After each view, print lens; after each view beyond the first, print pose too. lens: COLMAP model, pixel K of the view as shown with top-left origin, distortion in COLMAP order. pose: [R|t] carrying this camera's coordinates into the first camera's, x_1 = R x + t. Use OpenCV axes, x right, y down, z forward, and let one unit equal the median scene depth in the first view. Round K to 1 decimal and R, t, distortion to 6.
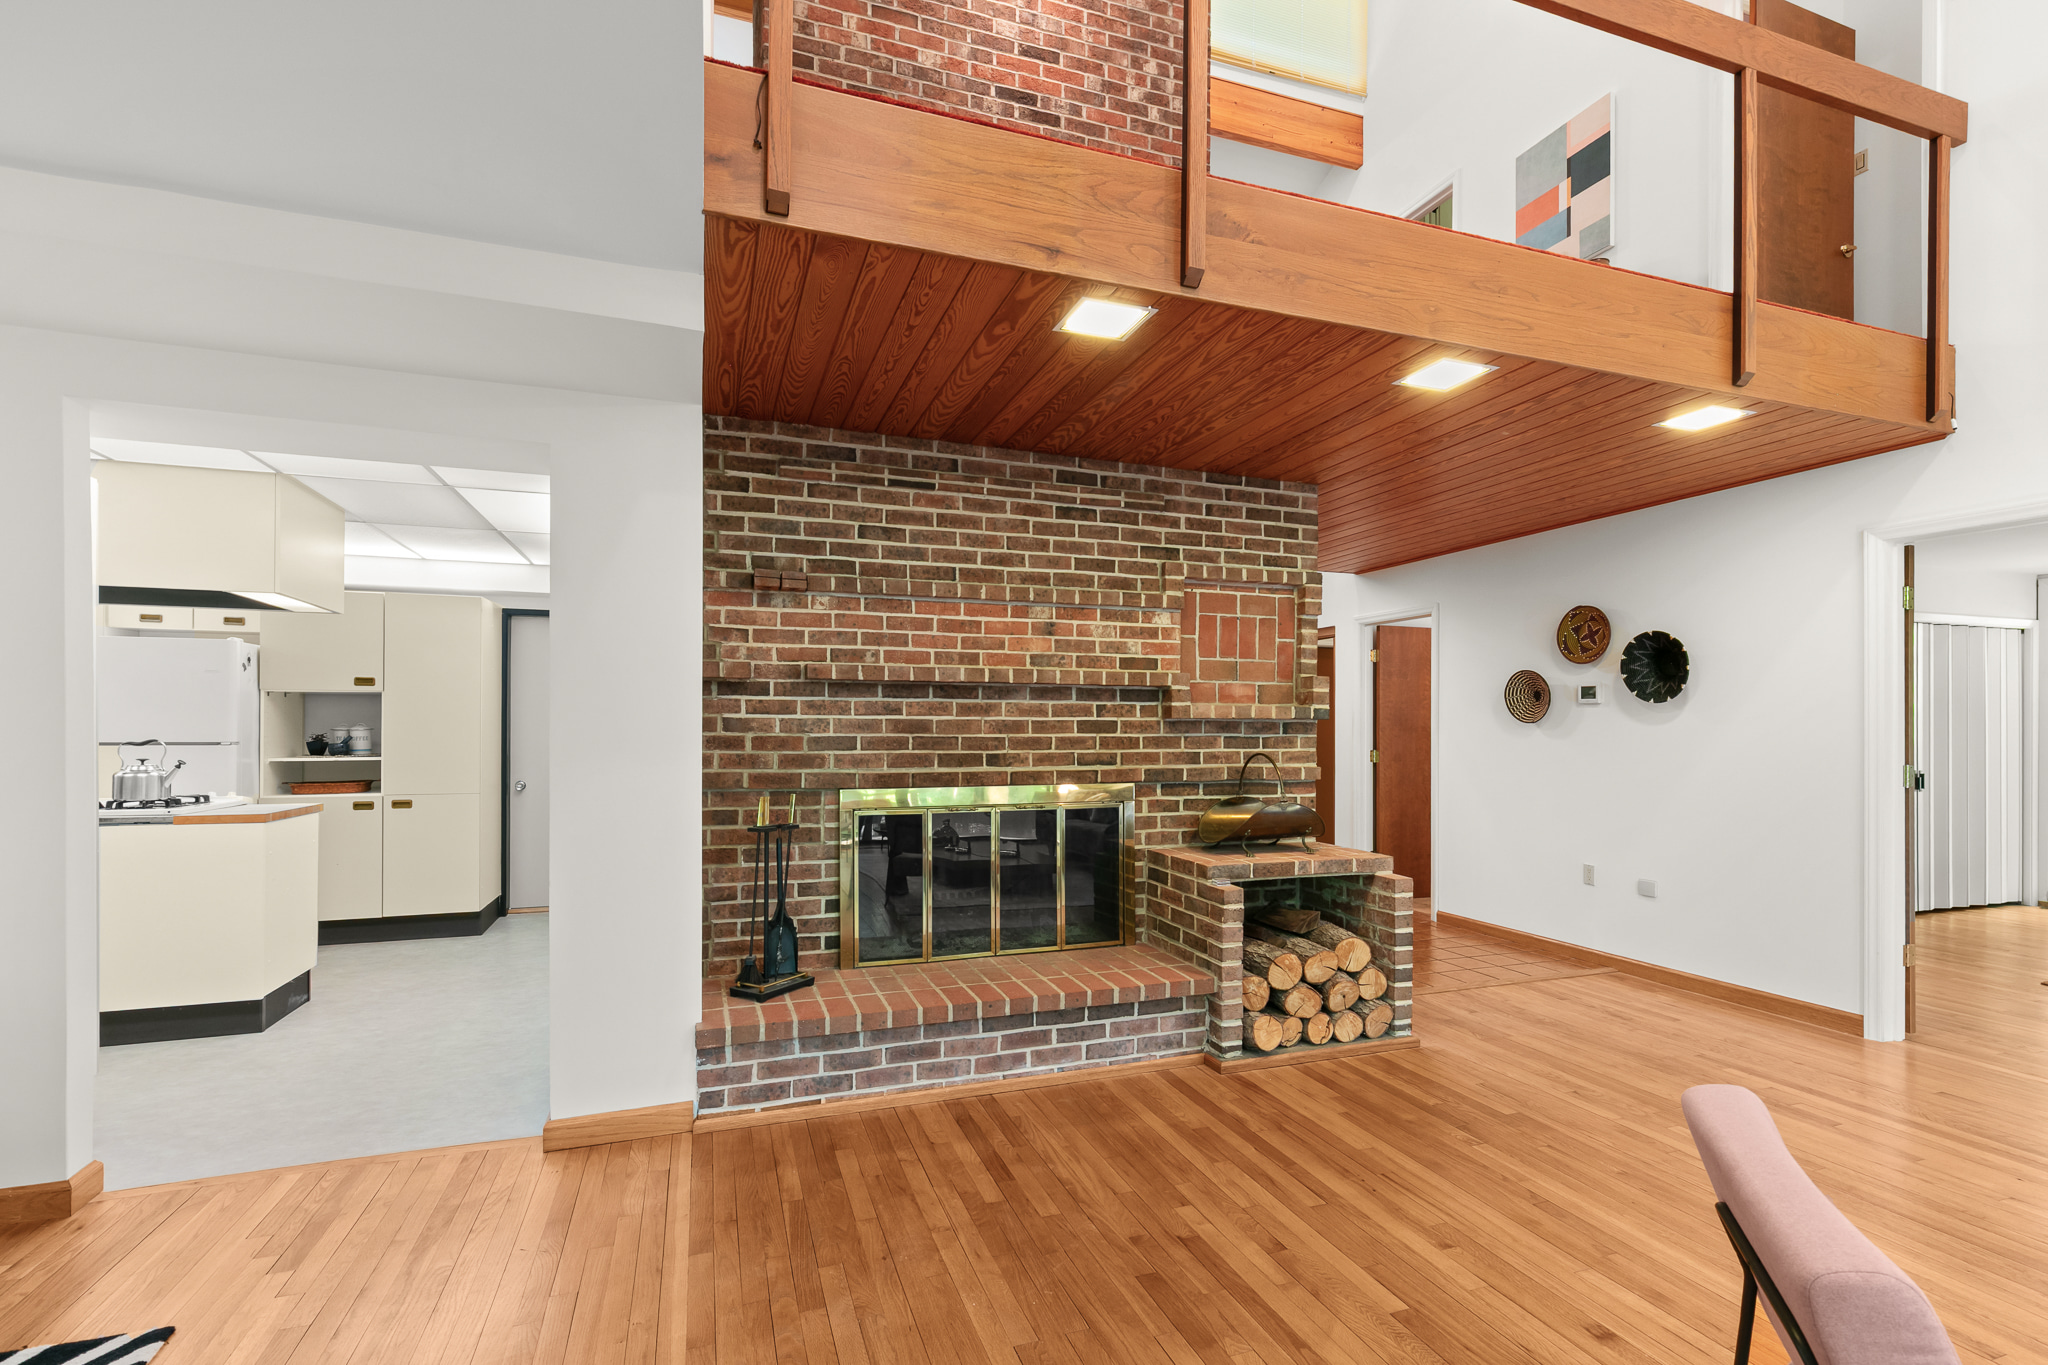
lens RADIAL K [[931.9, 0, 1035.6], [0, 931.9, 726.7], [0, 0, 1]] dist [0.008876, -0.001941]
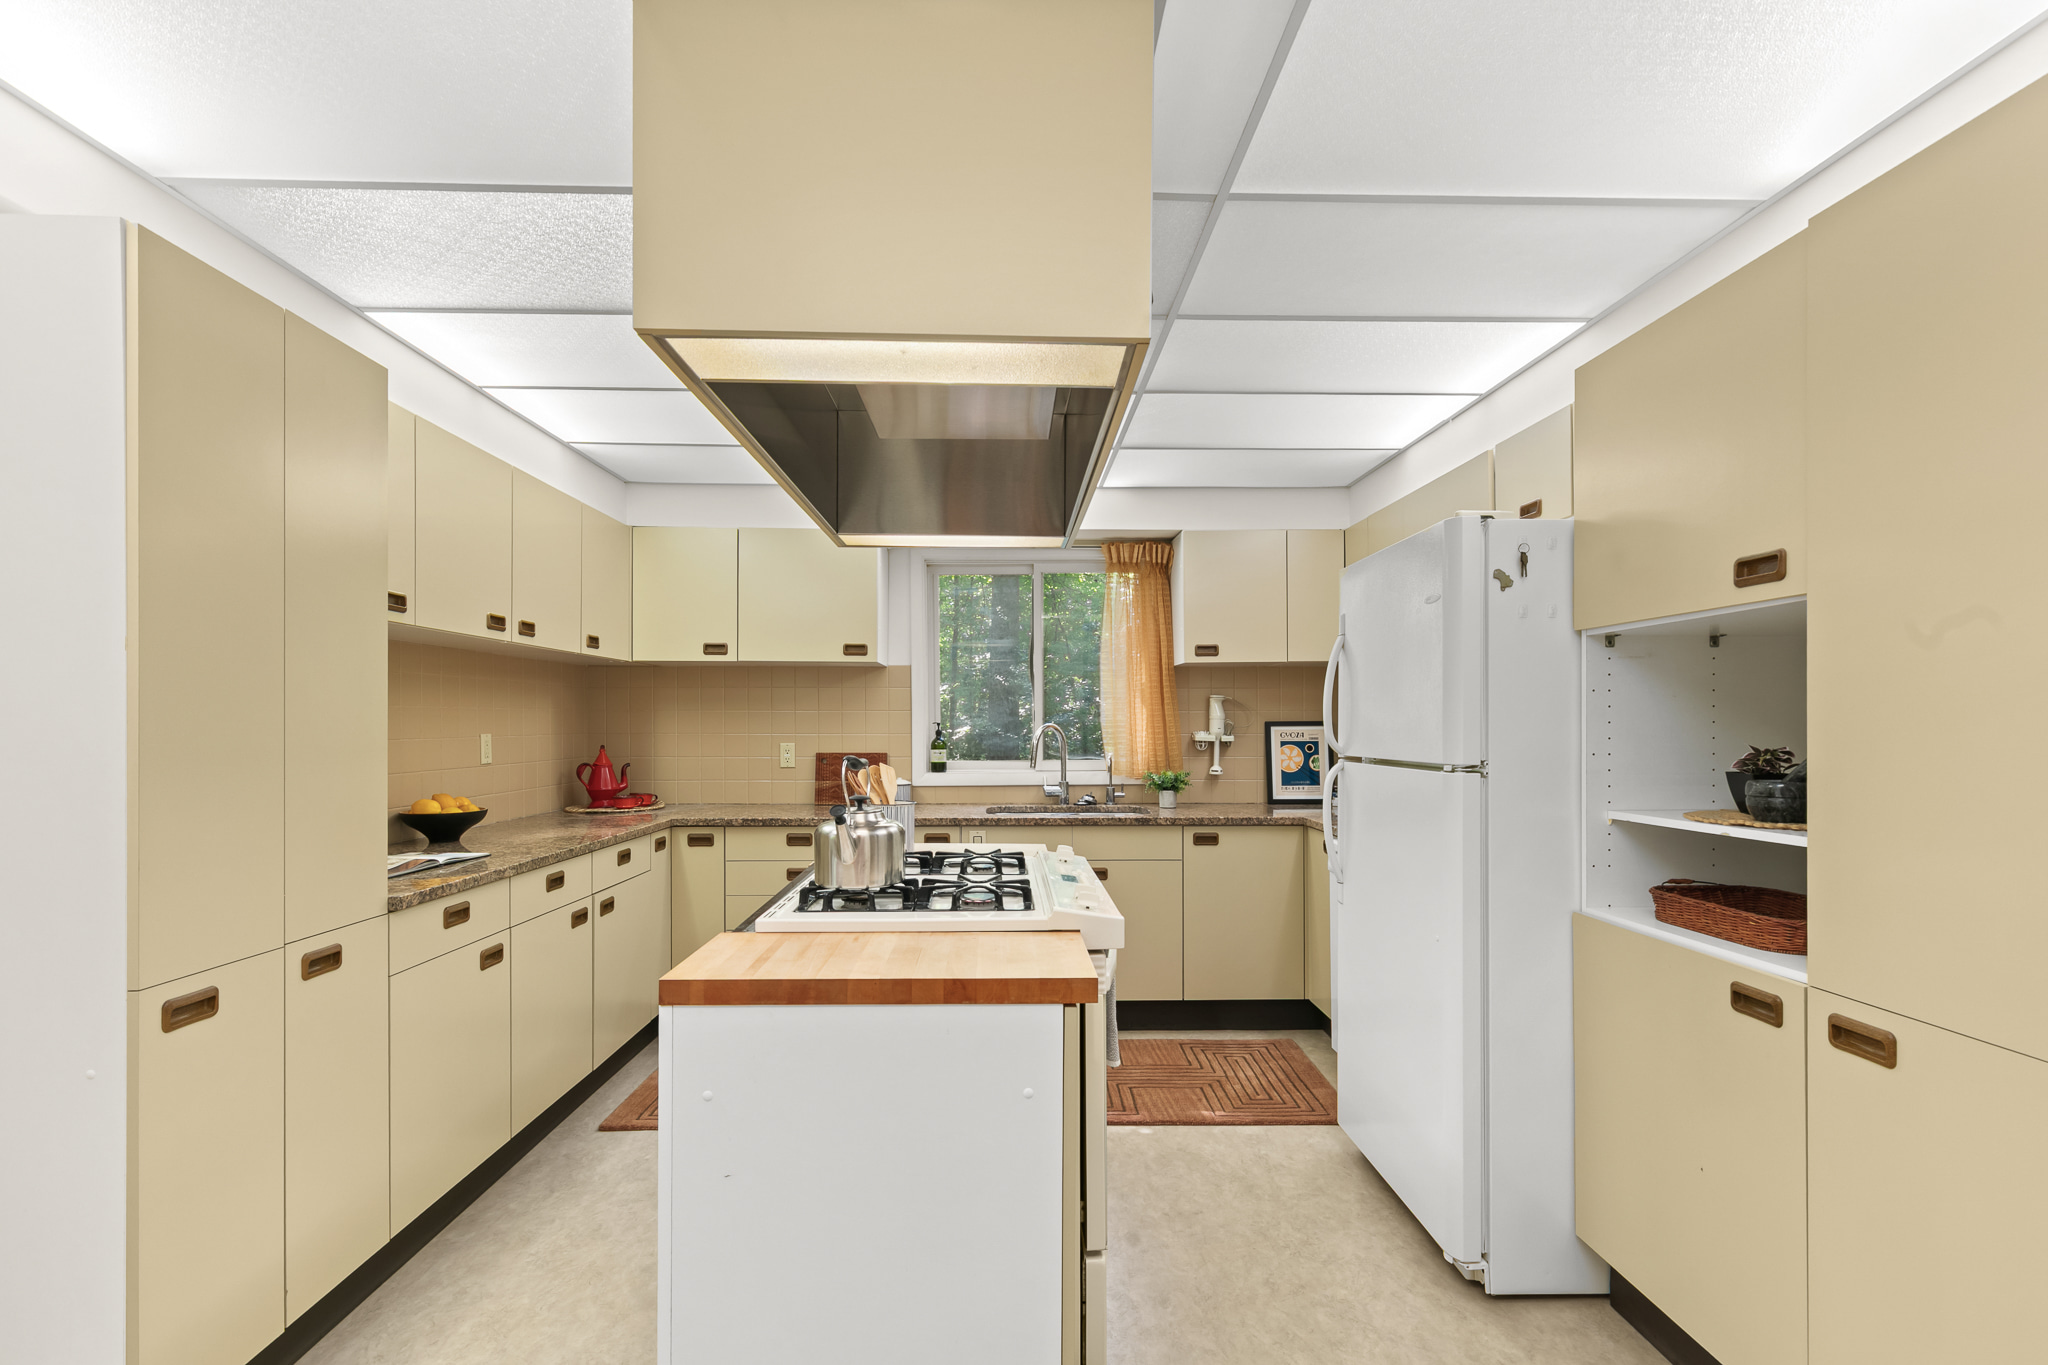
lens RADIAL K [[931.9, 0, 1040.8], [0, 931.9, 719.7], [0, 0, 1]] dist [0.008876, -0.001941]
pose [[-0.306246, -0.005940, -0.951934, -0.539900], [0.003683, 0.999966, -0.007425, -0.001910], [0.951945, -0.005780, -0.306213, 1.257236]]
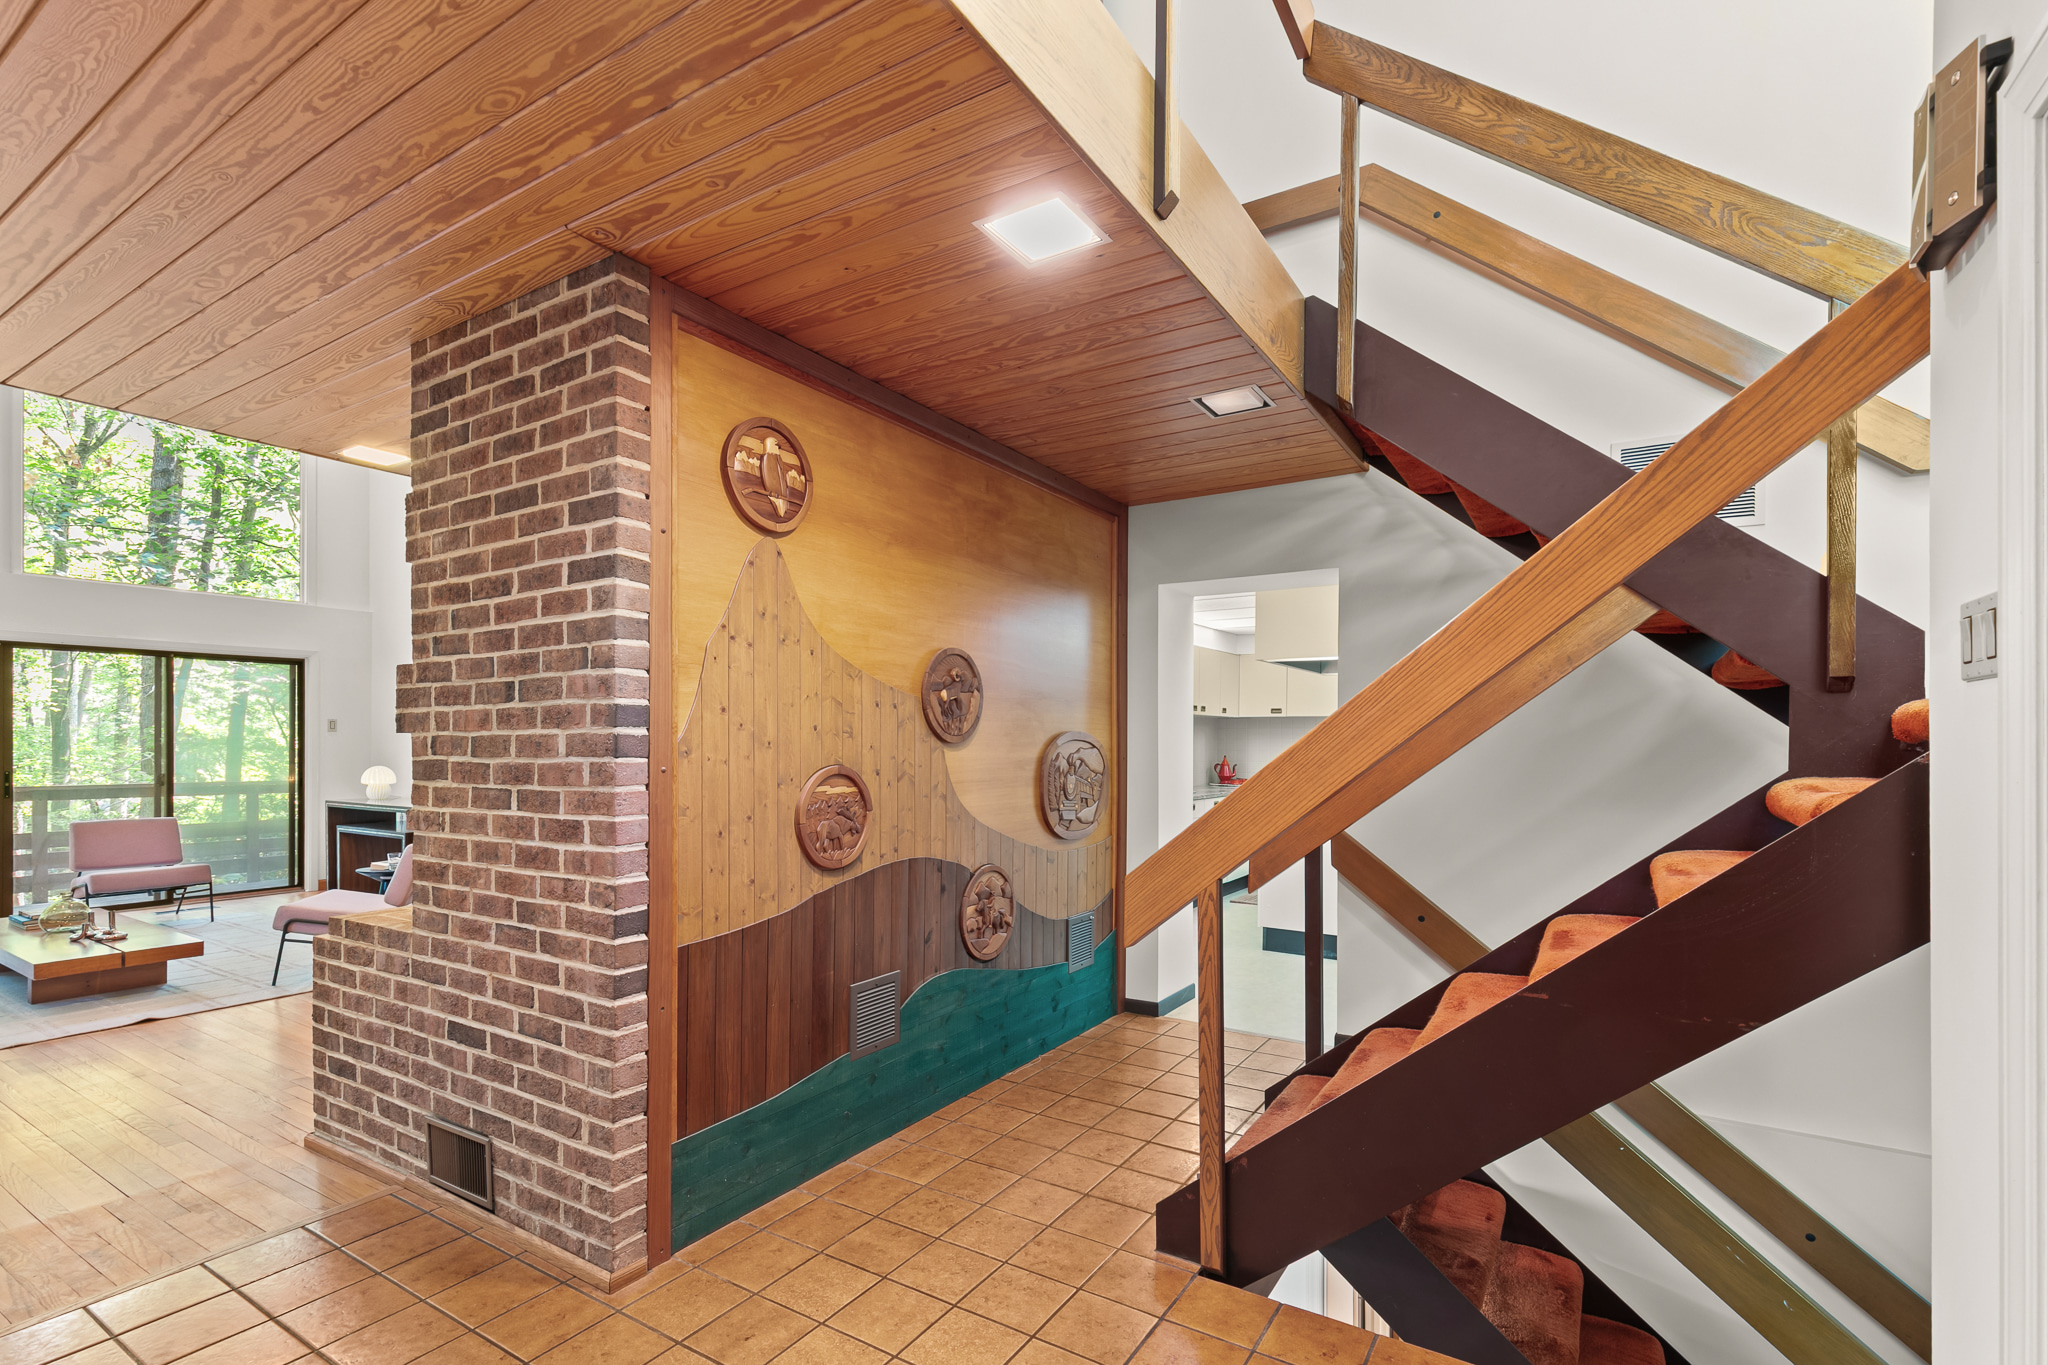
lens RADIAL K [[931.9, 0, 1034.8], [0, 931.9, 747.5], [0, 0, 1]] dist [0.008876, -0.001941]
pose [[-0.781053, -0.006039, -0.624436, 0.410614], [-0.005365, 0.999981, -0.002961, 0.001816], [0.624442, 0.001037, -0.781070, 1.961222]]
